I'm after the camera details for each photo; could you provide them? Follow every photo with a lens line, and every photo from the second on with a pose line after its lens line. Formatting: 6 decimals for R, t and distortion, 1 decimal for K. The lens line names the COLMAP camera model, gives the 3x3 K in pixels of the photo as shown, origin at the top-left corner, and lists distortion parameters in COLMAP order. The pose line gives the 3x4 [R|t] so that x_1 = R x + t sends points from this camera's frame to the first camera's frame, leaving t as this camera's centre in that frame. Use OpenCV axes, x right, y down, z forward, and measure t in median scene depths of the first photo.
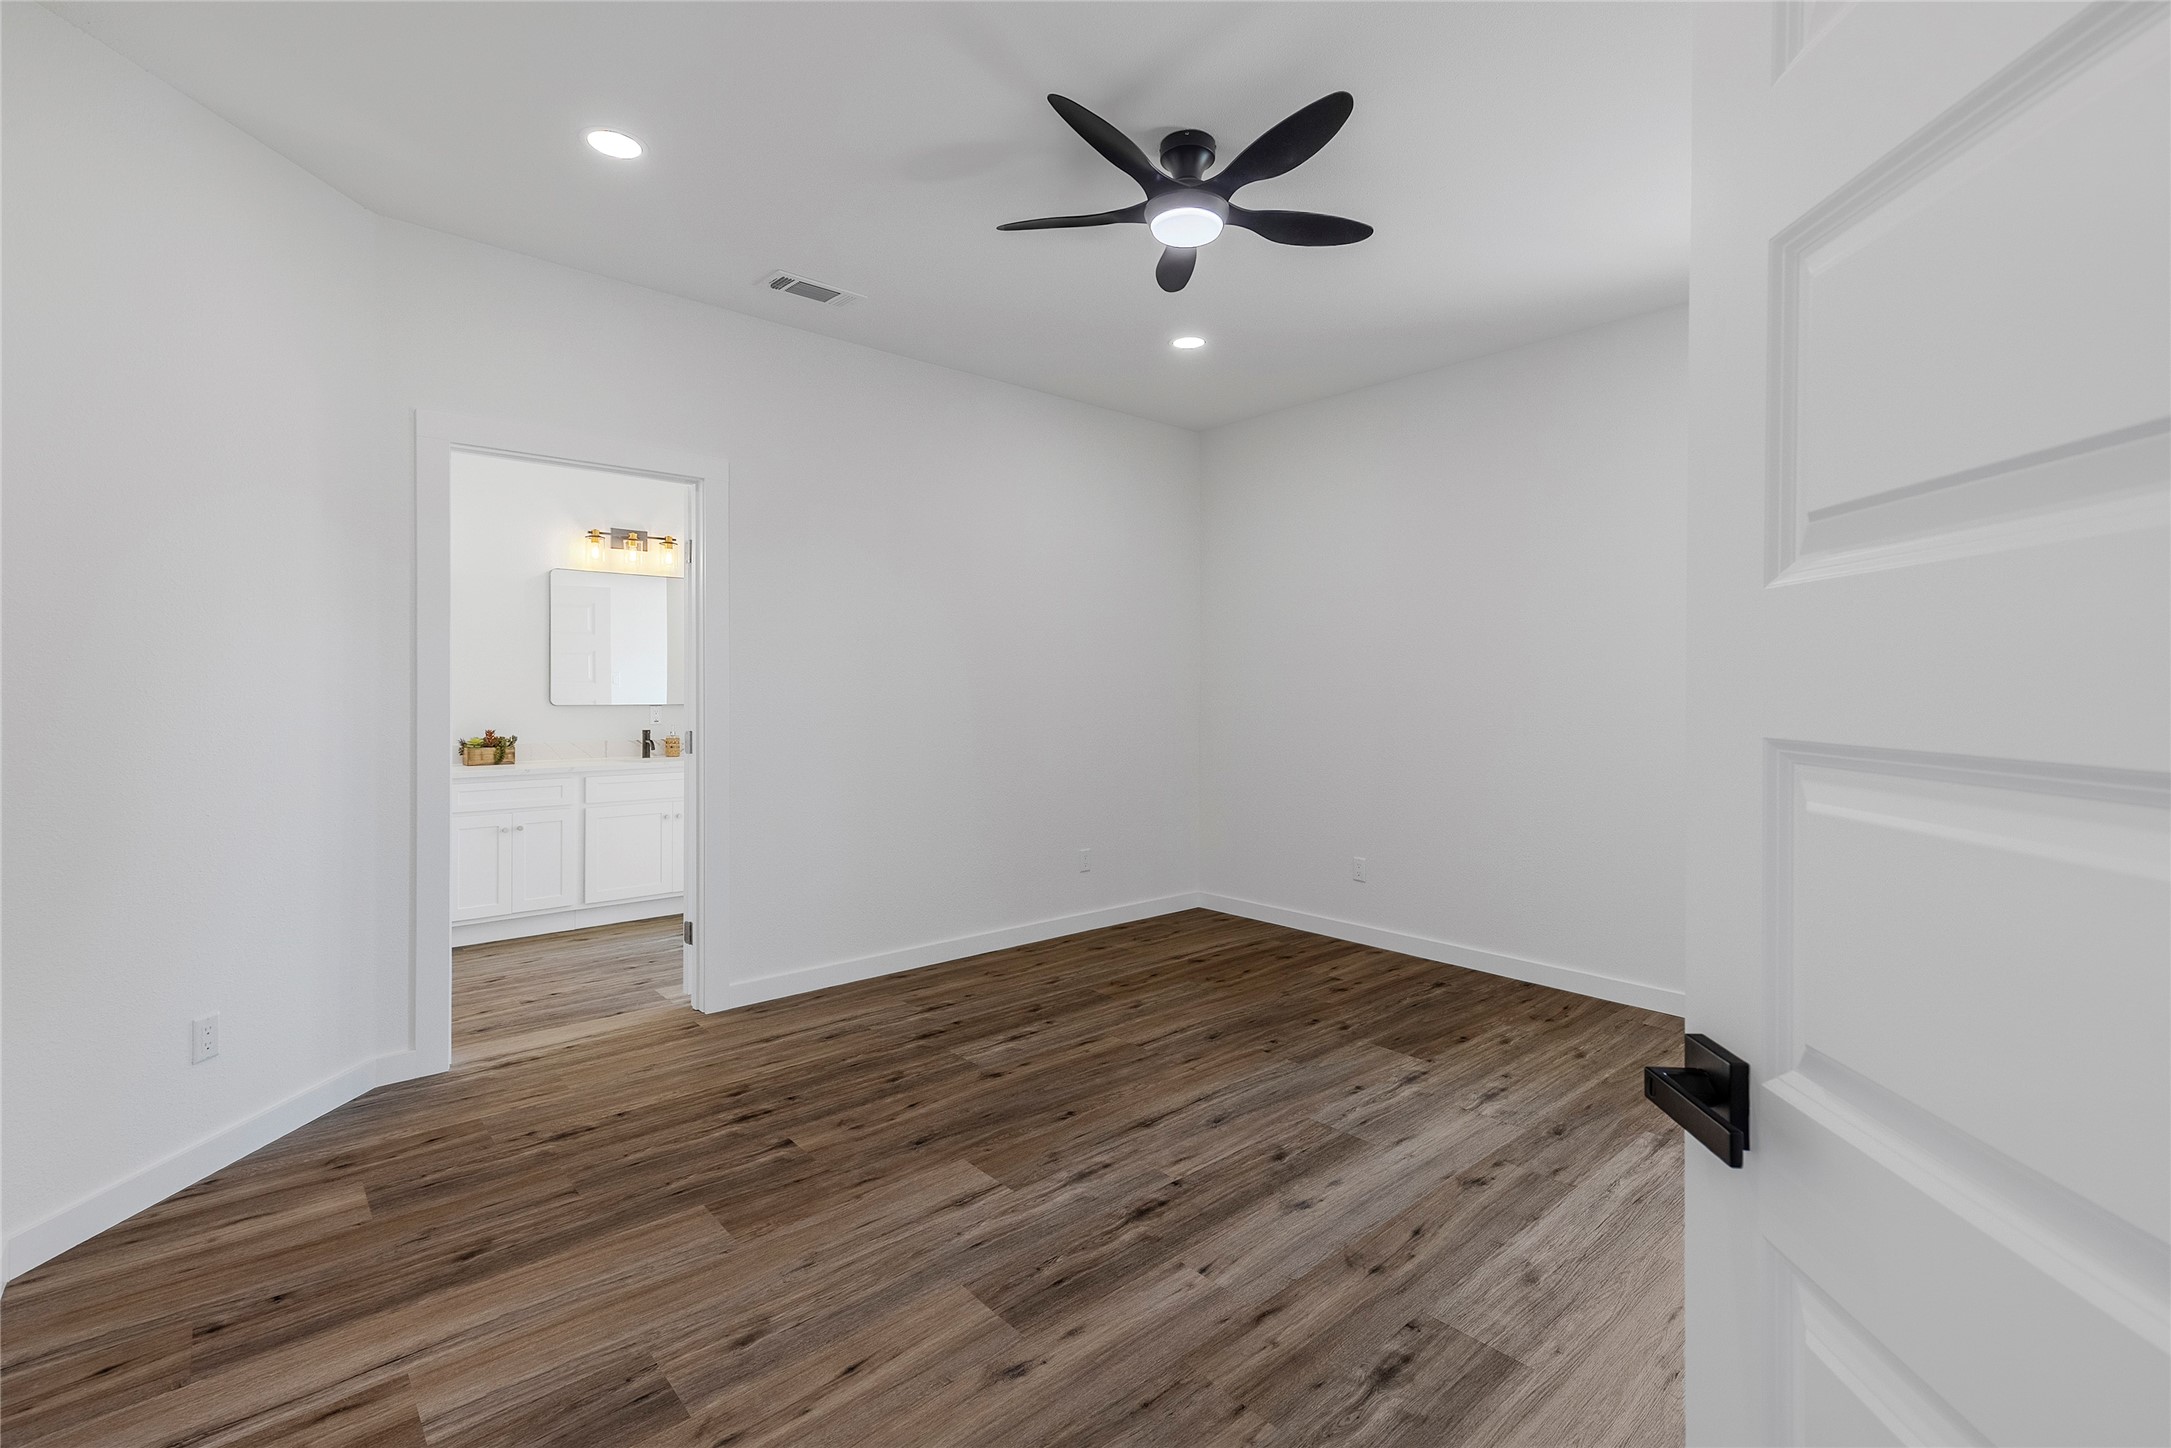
lens RADIAL K [[955.5, 0, 1079.2], [0, 955.5, 713.6], [0, 0, 1]] dist [0.010659, 0.000095]
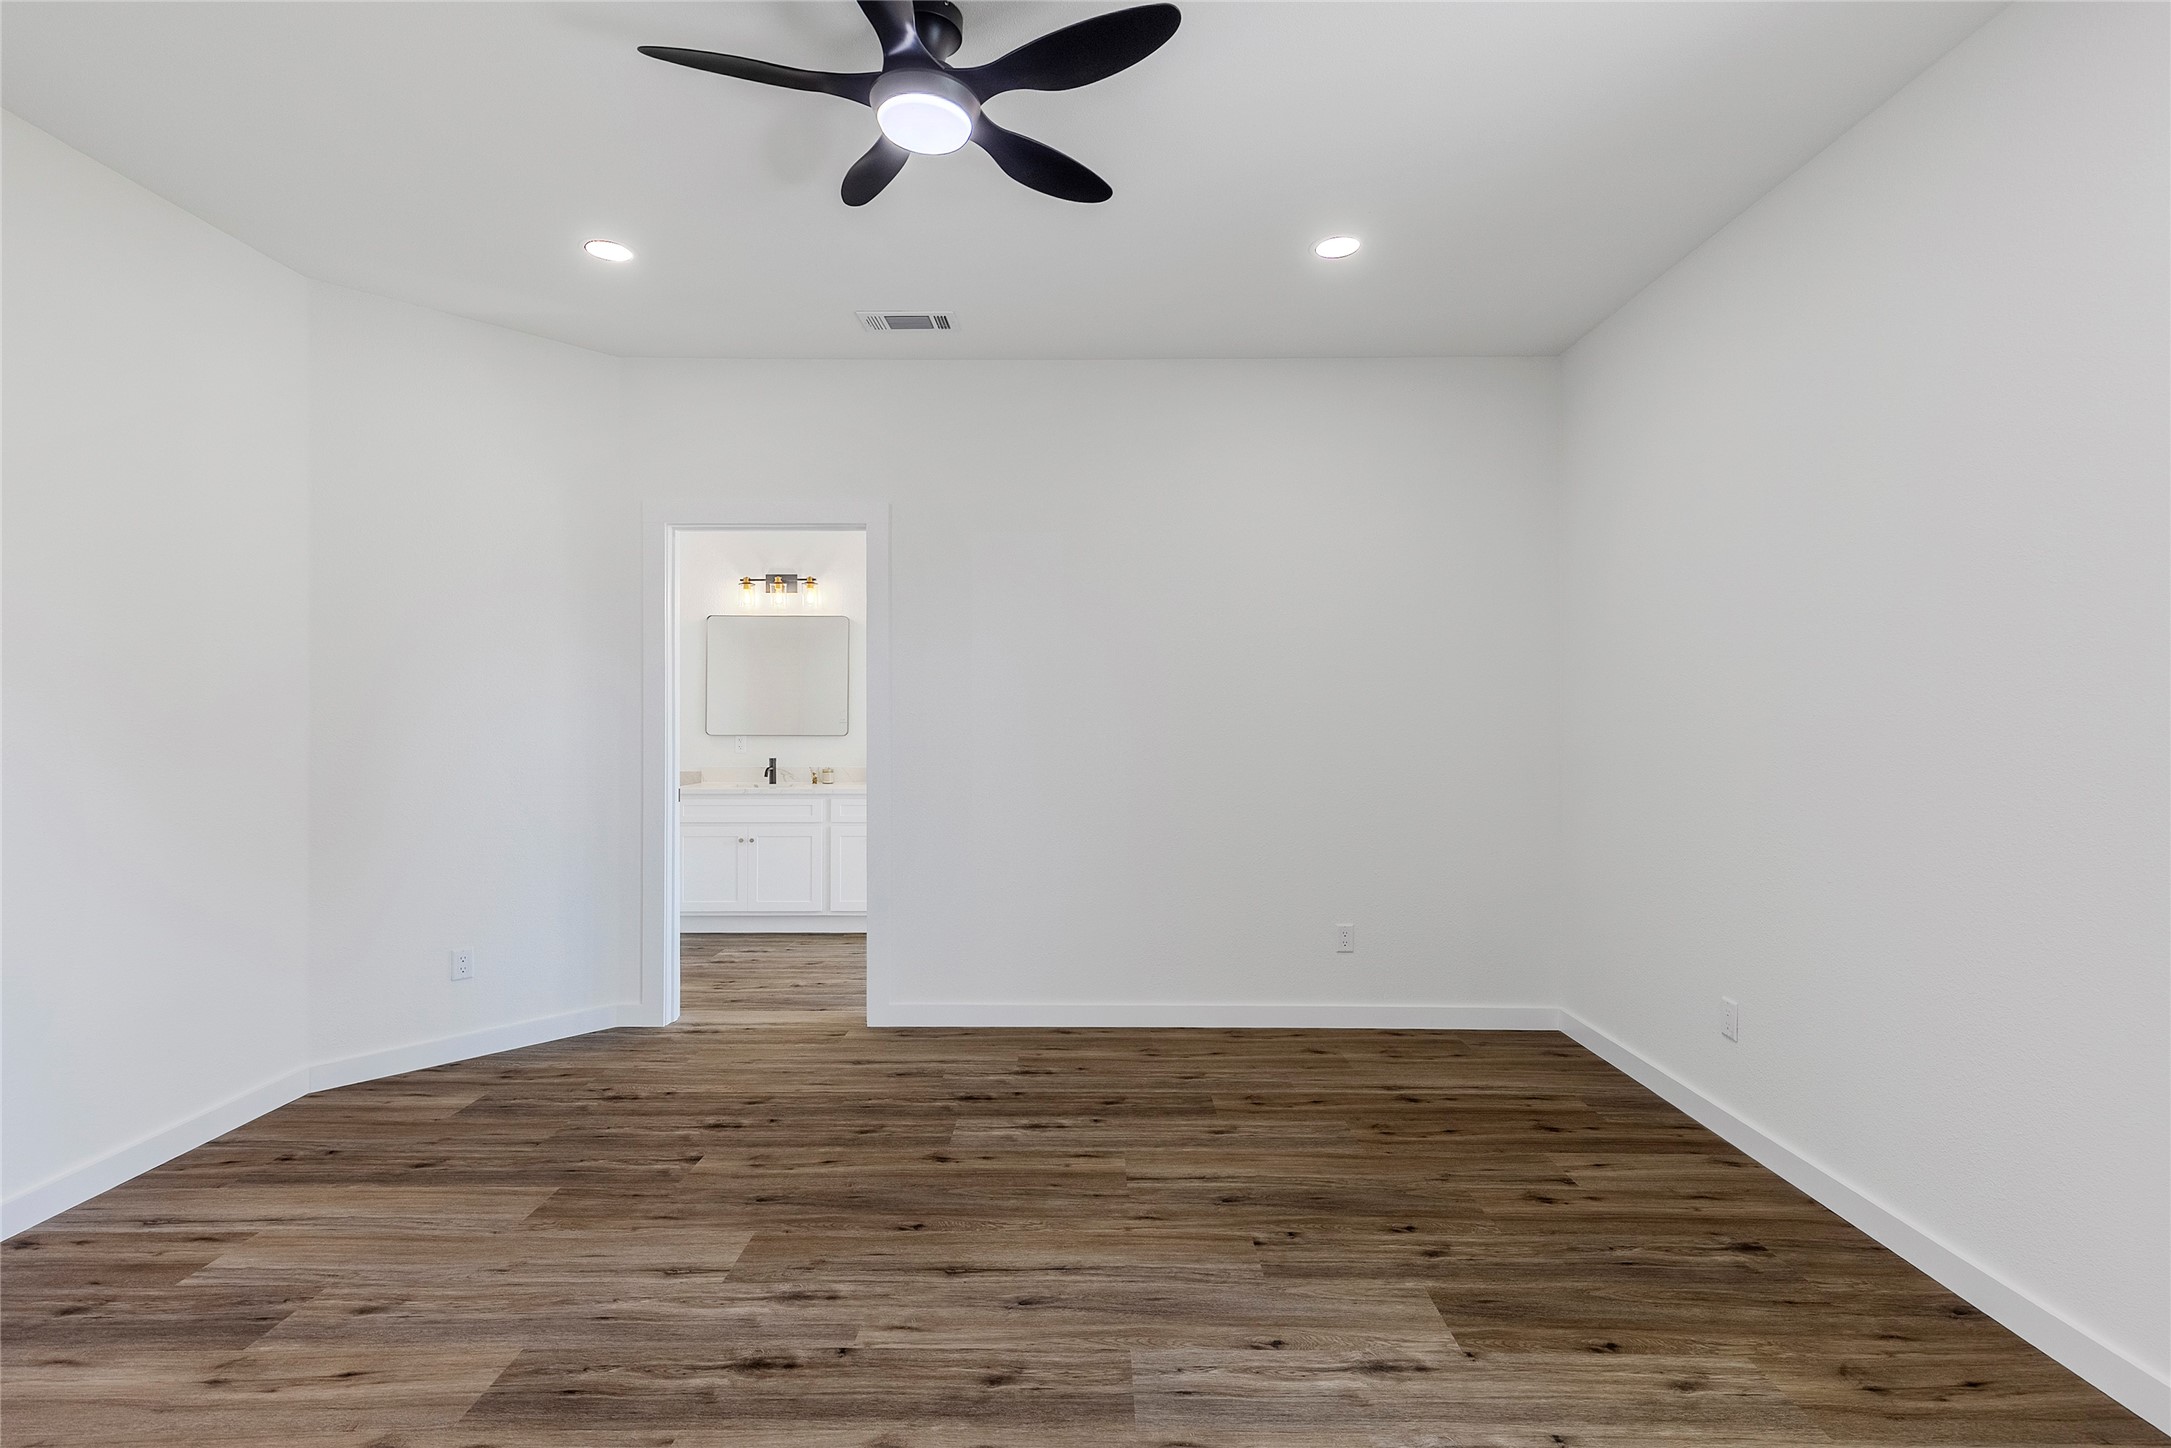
lens RADIAL K [[978.1, 0, 1078.9], [0, 978.1, 726.8], [0, 0, 1]] dist [0.010459, -0.000163]
pose [[0.753843, 0.003961, -0.657043, 0.687459], [-0.016208, 0.999790, -0.012567, -0.011868], [0.656855, 0.020123, 0.753748, 0.454032]]
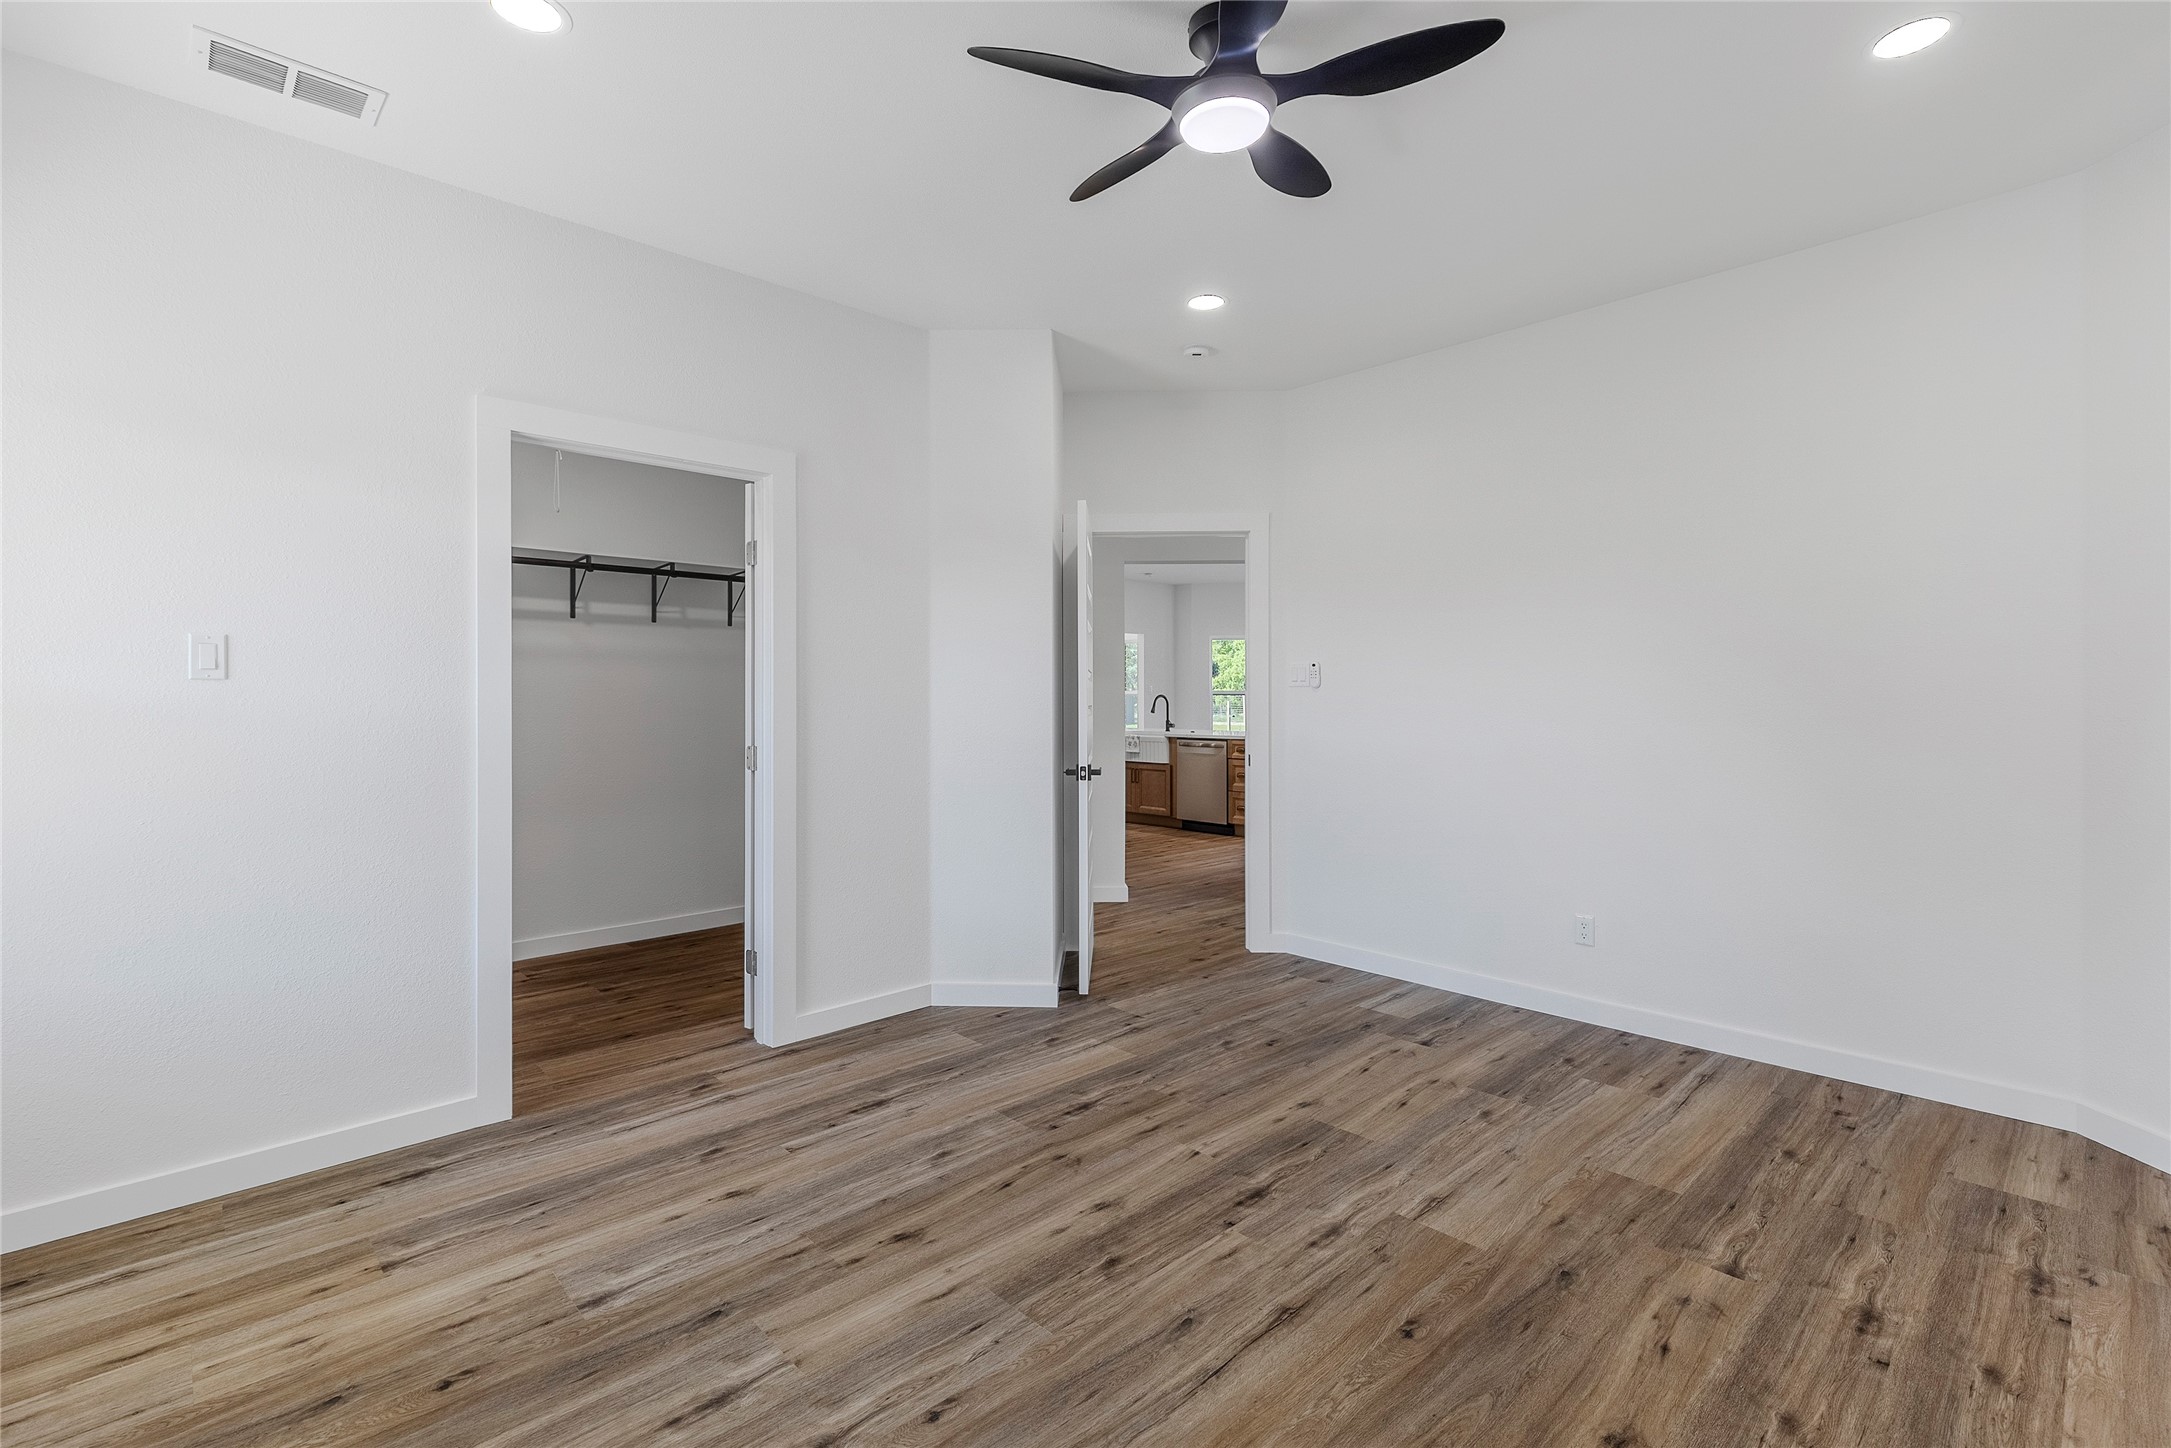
lens RADIAL K [[993.5, 0, 1094.1], [0, 993.5, 698.1], [0, 0, 1]] dist [-0.000121, 0.000011]
pose [[-0.998318, 0.001474, -0.057962, 0.256848], [0.000013, 0.999682, 0.025203, -0.041088], [0.057981, 0.025160, -0.998001, 1.731463]]
